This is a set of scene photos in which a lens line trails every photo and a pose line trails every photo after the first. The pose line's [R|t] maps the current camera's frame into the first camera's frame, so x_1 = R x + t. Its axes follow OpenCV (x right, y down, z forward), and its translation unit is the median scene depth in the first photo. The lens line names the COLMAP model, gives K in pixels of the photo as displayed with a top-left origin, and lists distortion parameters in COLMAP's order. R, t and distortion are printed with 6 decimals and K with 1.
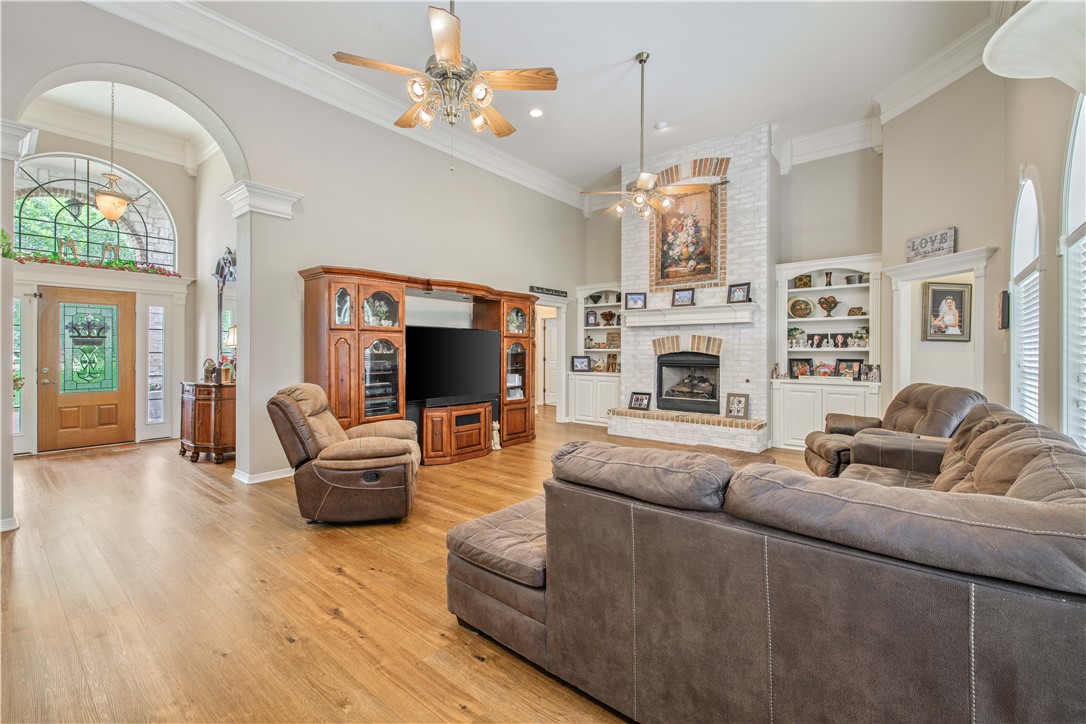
lens RADIAL K [[478.1, 0, 562.3], [0, 478.1, 349.1], [0, 0, 1]] dist [0.006804, -0.000817]
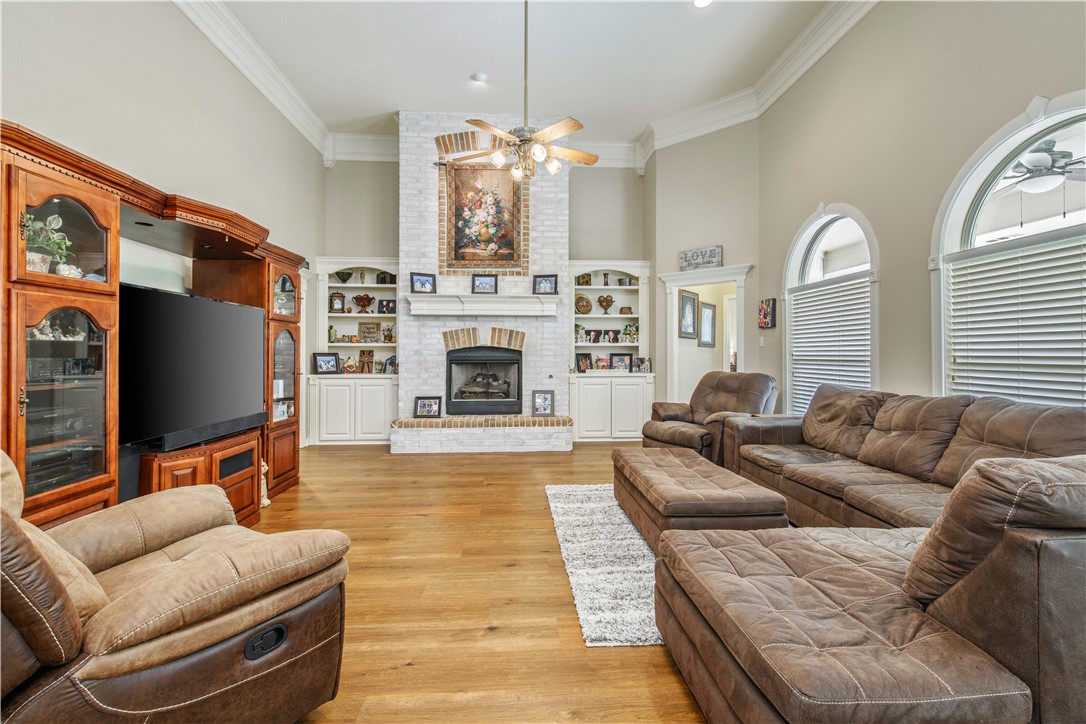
lens RADIAL K [[478.1, 0, 538.3], [0, 478.1, 345.4], [0, 0, 1]] dist [0.006804, -0.000817]
pose [[0.731816, 0.007432, 0.681461, -0.281645], [-0.000201, 0.999943, -0.010689, 0.013951], [-0.681502, 0.007685, 0.731776, 0.307040]]
